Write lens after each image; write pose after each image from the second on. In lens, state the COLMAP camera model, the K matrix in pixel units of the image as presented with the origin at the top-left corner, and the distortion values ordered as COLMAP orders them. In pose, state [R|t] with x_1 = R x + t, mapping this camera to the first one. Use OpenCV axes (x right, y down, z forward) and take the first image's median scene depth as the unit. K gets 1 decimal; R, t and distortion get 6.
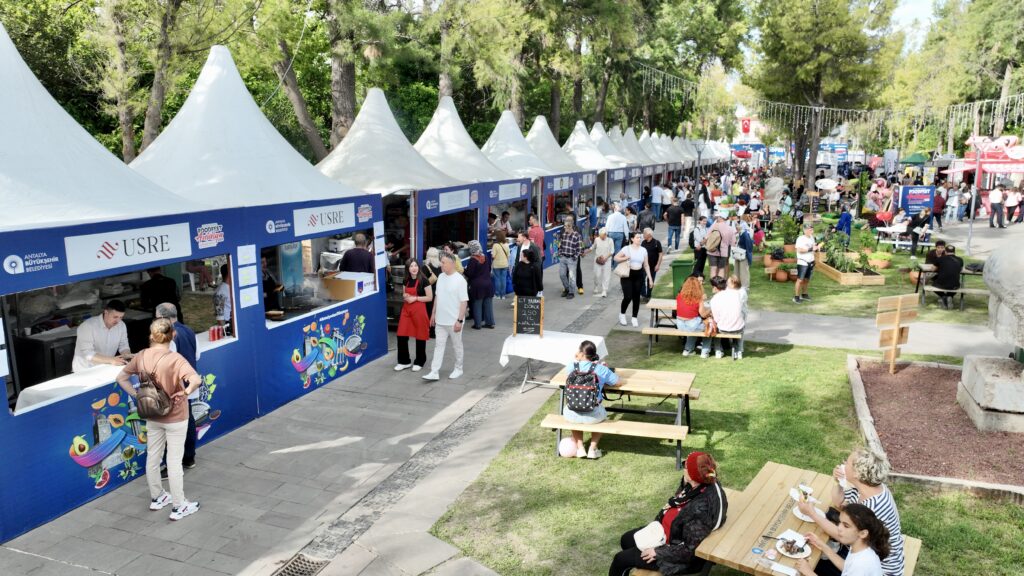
lens RADIAL K [[718.3, 0, 512.0], [0, 718.3, 288.0], [0, 0, 1]] dist [0.001460, 0.001440]
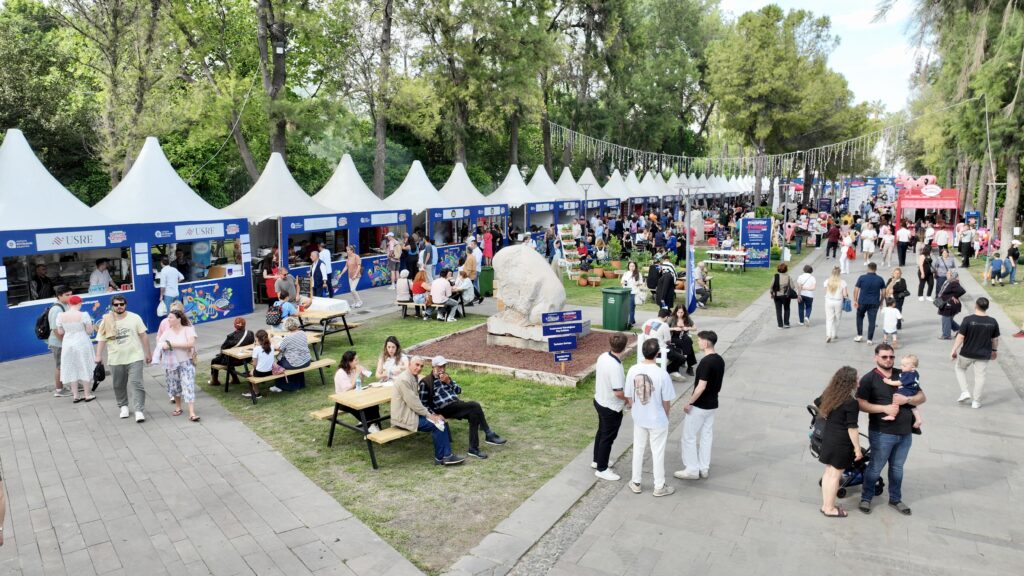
lens RADIAL K [[718.3, 0, 512.0], [0, 718.3, 288.0], [0, 0, 1]] dist [0.001460, 0.001440]
pose [[0.990653, 0.021419, -0.134711, 0.735068], [-0.027135, 0.998801, -0.040744, 0.094862], [0.133677, 0.044019, 0.990047, -0.652260]]
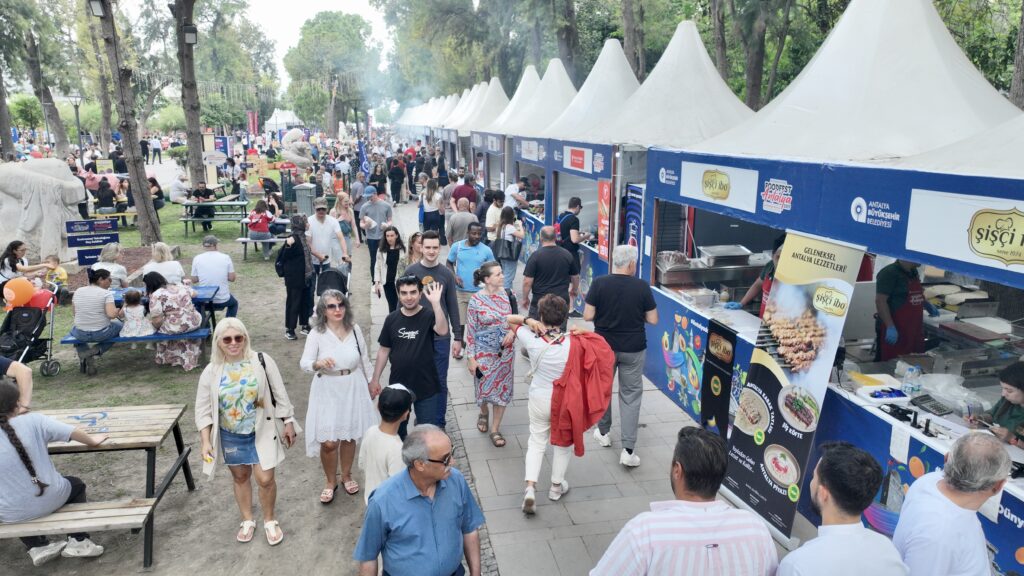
lens RADIAL K [[718.3, 0, 512.0], [0, 718.3, 288.0], [0, 0, 1]] dist [0.001460, 0.001440]
pose [[-0.857307, 0.096801, -0.505623, 0.130483], [-0.113368, 0.922553, 0.368842, -0.170823], [0.502169, 0.373532, -0.779936, 1.130514]]
